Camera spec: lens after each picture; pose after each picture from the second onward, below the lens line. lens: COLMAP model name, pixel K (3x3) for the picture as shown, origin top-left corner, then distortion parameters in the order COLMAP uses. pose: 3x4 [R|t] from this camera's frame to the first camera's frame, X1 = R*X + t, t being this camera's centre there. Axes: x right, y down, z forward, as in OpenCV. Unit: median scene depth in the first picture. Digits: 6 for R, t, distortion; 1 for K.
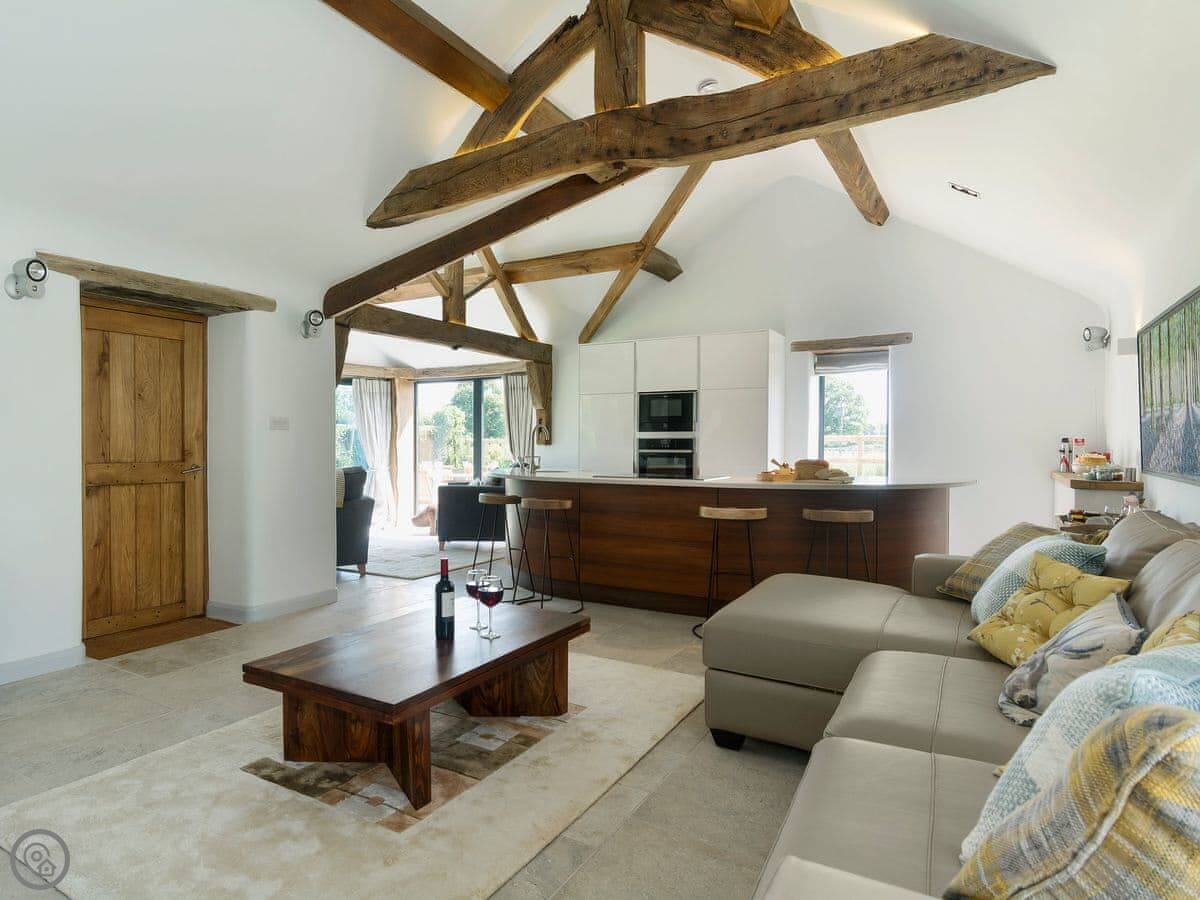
lens RADIAL K [[684.9, 0, 604.3], [0, 684.9, 448.1], [0, 0, 1]] dist [-0.003407, 0.001696]
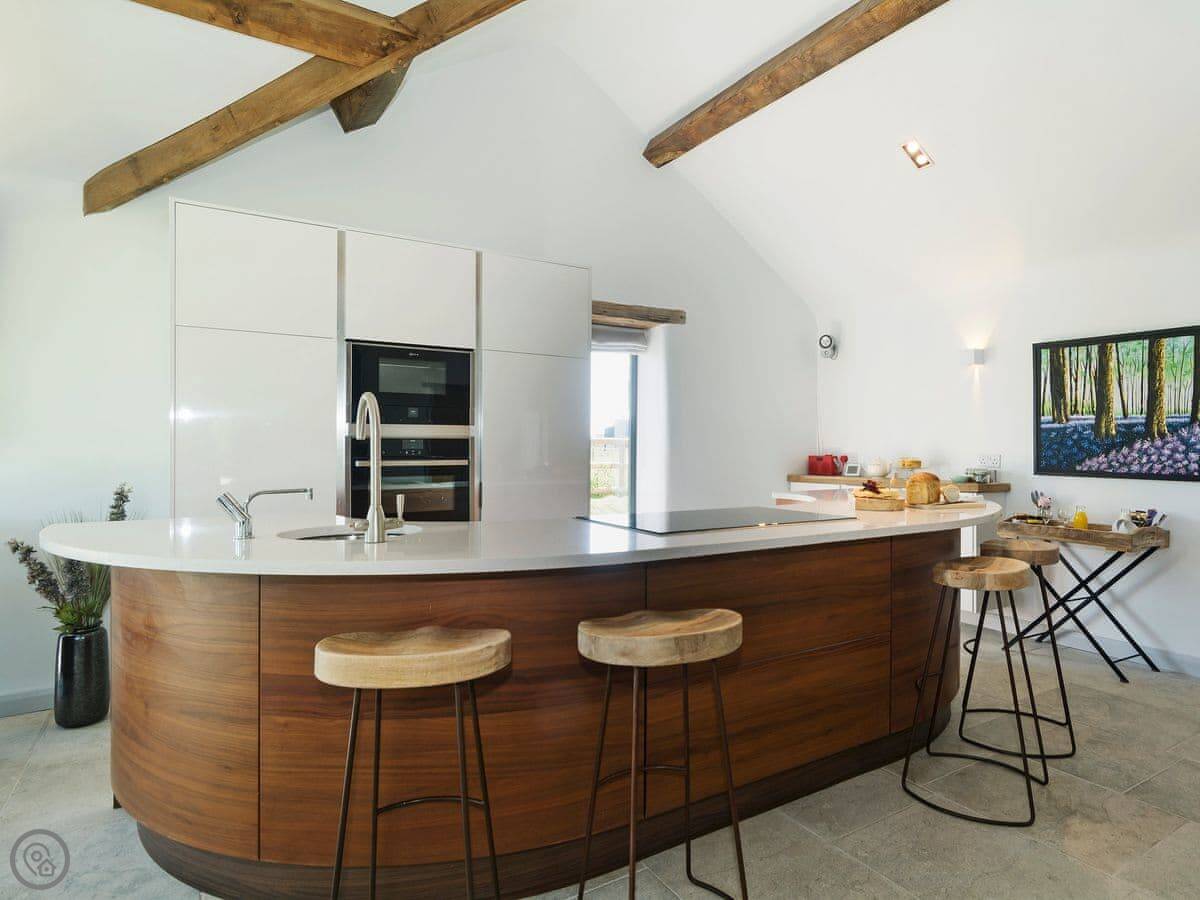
lens RADIAL K [[684.9, 0, 602.9], [0, 684.9, 447.1], [0, 0, 1]] dist [-0.003407, 0.001696]
pose [[0.467749, -0.002206, 0.883858, -0.297573], [0.004744, 0.999989, -0.000014, -0.006697], [-0.883848, 0.004200, 0.467755, 0.656228]]
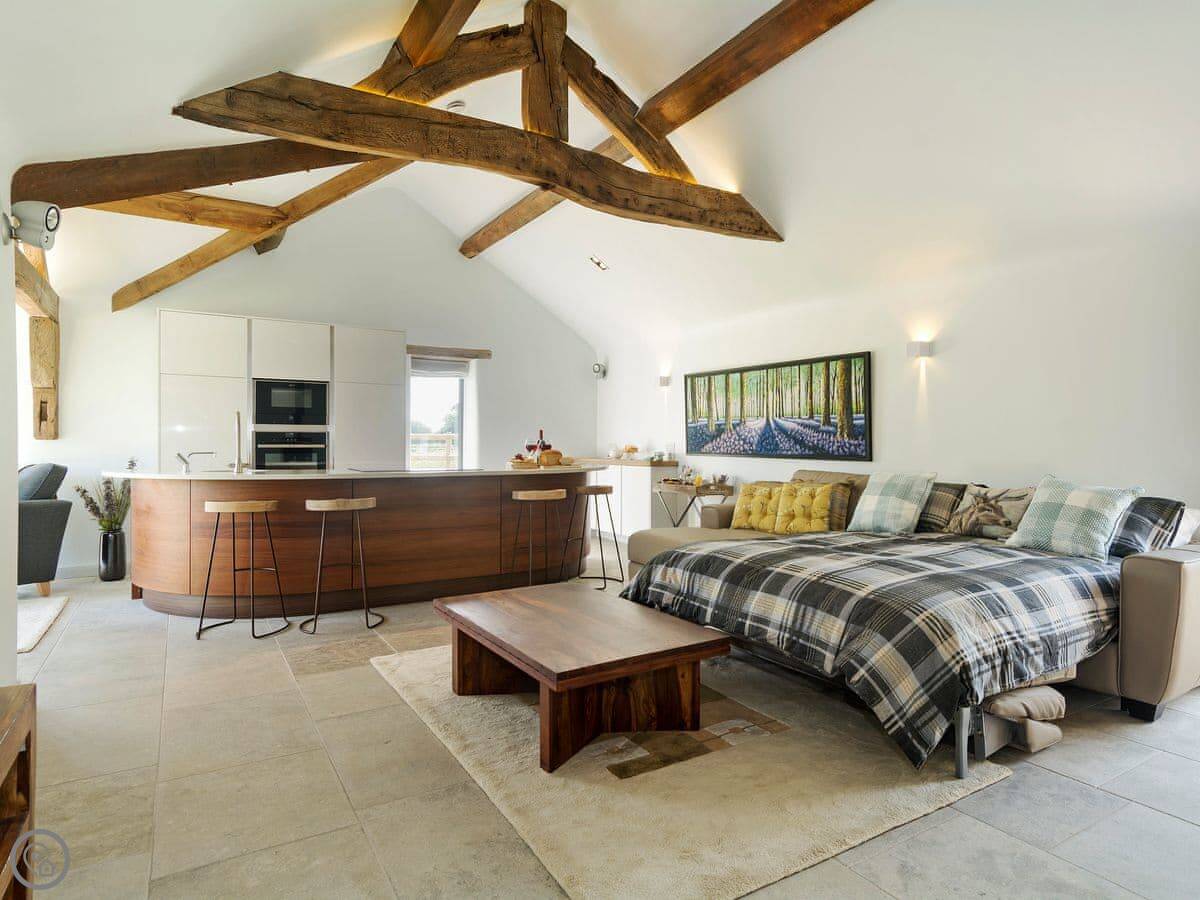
lens RADIAL K [[684.9, 0, 578.3], [0, 684.9, 448.3], [0, 0, 1]] dist [-0.003407, 0.001696]
pose [[0.485343, -0.004114, 0.874314, -0.531266], [0.005202, 0.999985, 0.001817, 0.008022], [-0.874309, 0.003666, 0.485357, 0.233416]]
